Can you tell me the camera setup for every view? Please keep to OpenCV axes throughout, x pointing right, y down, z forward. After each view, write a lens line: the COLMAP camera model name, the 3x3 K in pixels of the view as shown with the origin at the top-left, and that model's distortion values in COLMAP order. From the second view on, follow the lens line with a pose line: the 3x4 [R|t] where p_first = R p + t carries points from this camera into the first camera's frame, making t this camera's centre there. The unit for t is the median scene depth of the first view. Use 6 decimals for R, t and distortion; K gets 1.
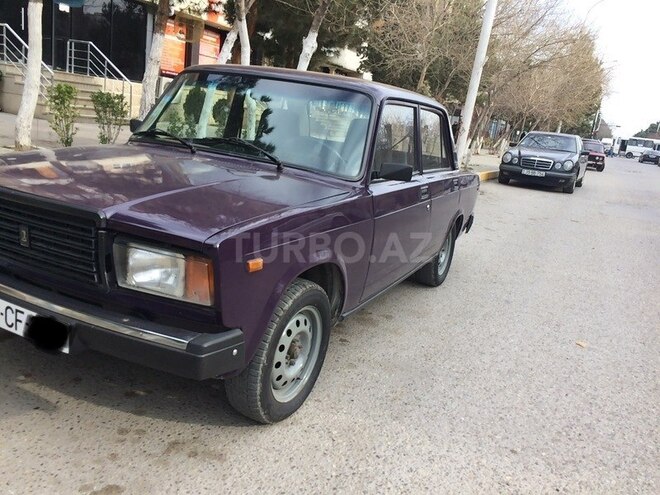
lens RADIAL K [[559.5, 0, 330.0], [0, 559.5, 247.5], [0, 0, 1]] dist [0.044533, -0.010487]
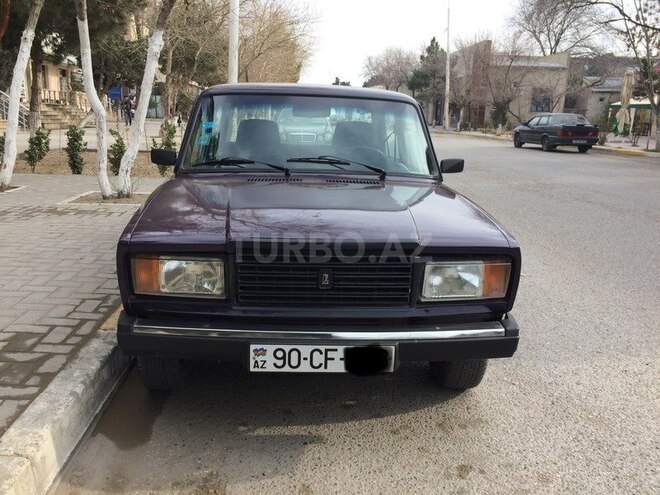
lens RADIAL K [[564.2, 0, 330.0], [0, 564.2, 247.5], [0, 0, 1]] dist [0.080471, -0.095497]
pose [[0.862236, -0.208223, 0.461728, -0.892024], [0.191175, 0.977953, 0.084021, -0.145742], [-0.469044, 0.015825, 0.883033, 0.059911]]
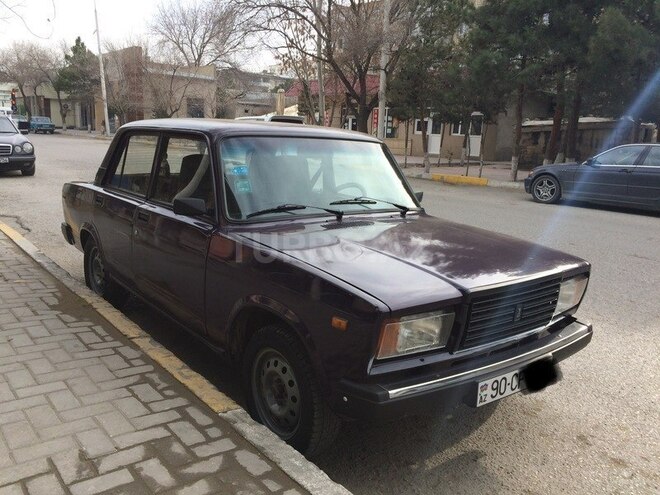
lens RADIAL K [[559.5, 0, 330.0], [0, 559.5, 247.5], [0, 0, 1]] dist [0.044533, -0.010487]
pose [[0.423521, -0.280546, 0.861350, -1.535469], [0.215100, 0.954787, 0.205215, -0.440012], [-0.879978, 0.098364, 0.464718, 0.687194]]
